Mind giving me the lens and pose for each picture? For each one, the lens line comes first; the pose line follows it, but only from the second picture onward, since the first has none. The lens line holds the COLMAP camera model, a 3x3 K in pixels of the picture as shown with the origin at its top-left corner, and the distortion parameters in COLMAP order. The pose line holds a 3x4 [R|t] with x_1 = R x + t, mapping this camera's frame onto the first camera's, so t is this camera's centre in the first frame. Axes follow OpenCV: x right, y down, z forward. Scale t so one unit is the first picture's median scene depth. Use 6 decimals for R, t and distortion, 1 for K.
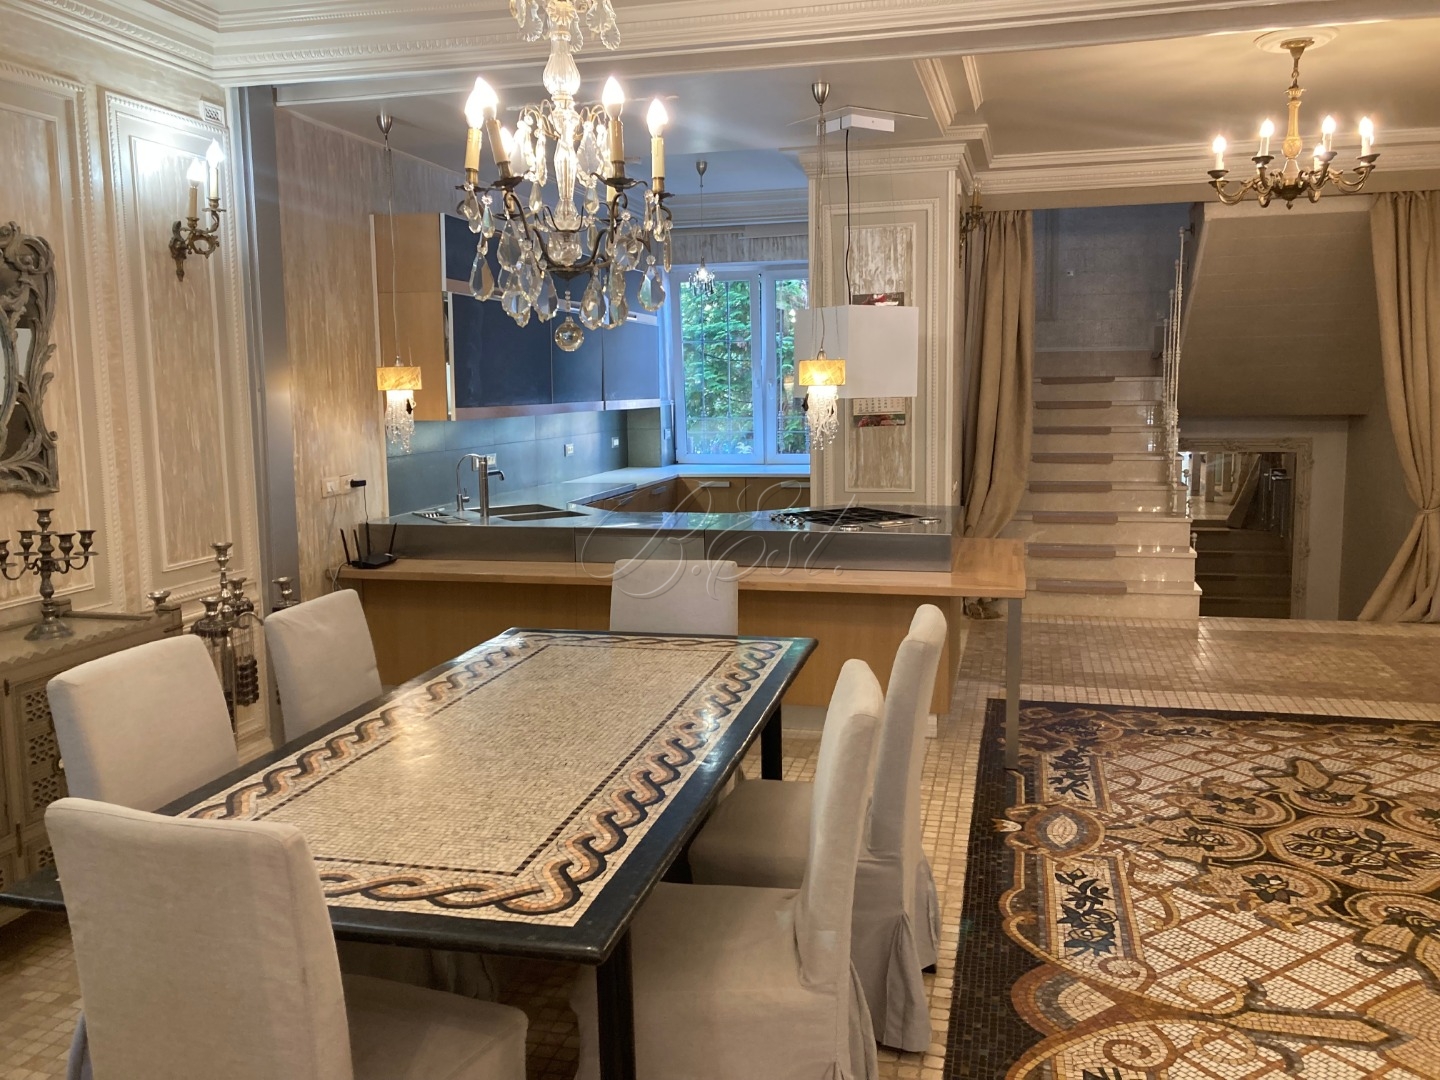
lens RADIAL K [[1172.0, 0, 722.3], [0, 1172.0, 522.1], [0, 0, 1]] dist [0.022402, -0.008317]
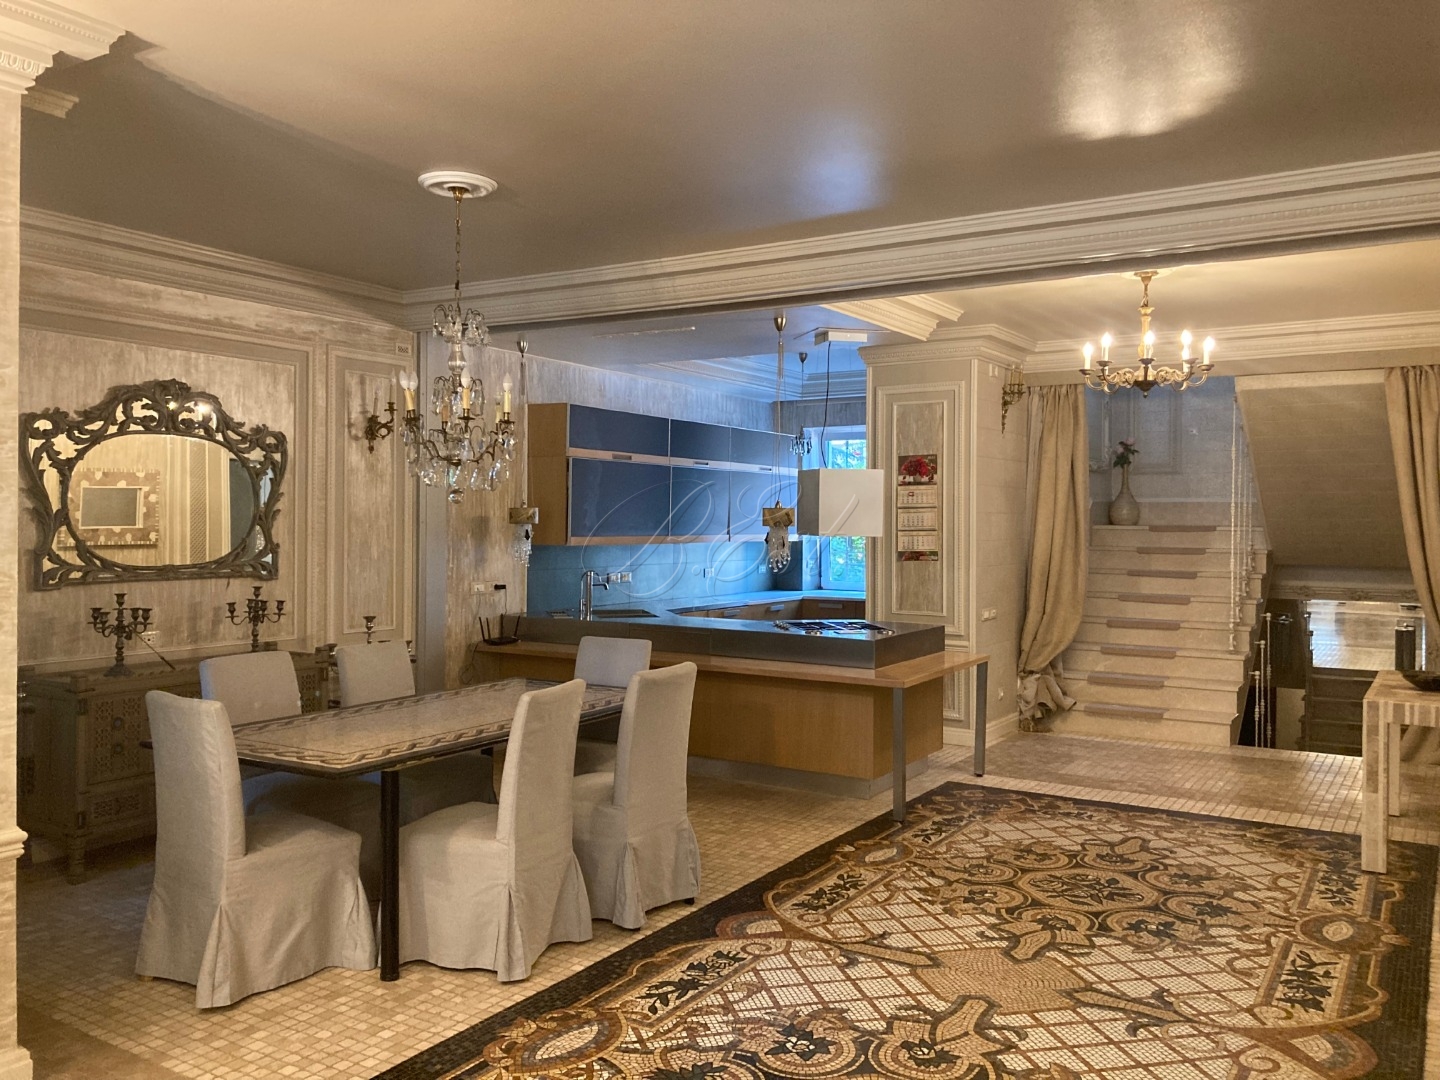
lens RADIAL K [[1180.7, 0, 717.8], [0, 1180.7, 518.8], [0, 0, 1]] dist [0.040866, -0.057570]
pose [[0.951212, 0.020808, -0.307837, 0.555847], [-0.057176, 0.992330, -0.109597, 0.039265], [0.303195, 0.121851, 0.945106, -0.426322]]
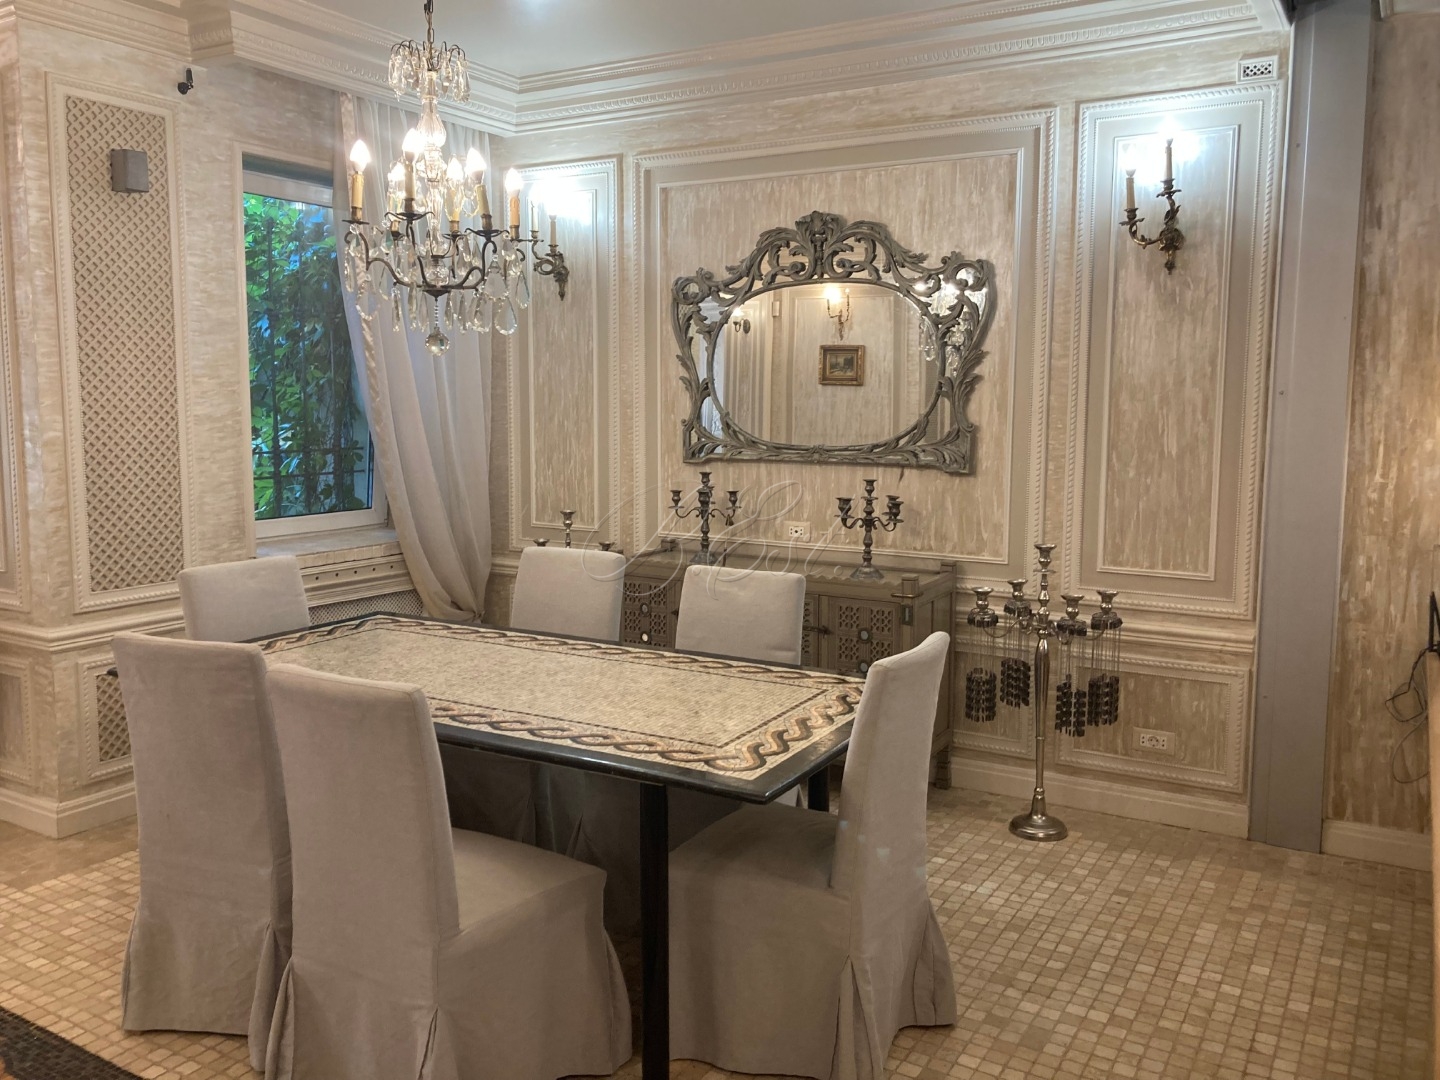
lens RADIAL K [[1180.7, 0, 717.8], [0, 1180.7, 518.8], [0, 0, 1]] dist [0.040866, -0.057570]
pose [[-0.293969, 0.104852, -0.950046, 0.635336], [-0.118743, 0.982259, 0.145149, -0.122175], [0.948410, 0.155481, -0.276303, 1.078589]]
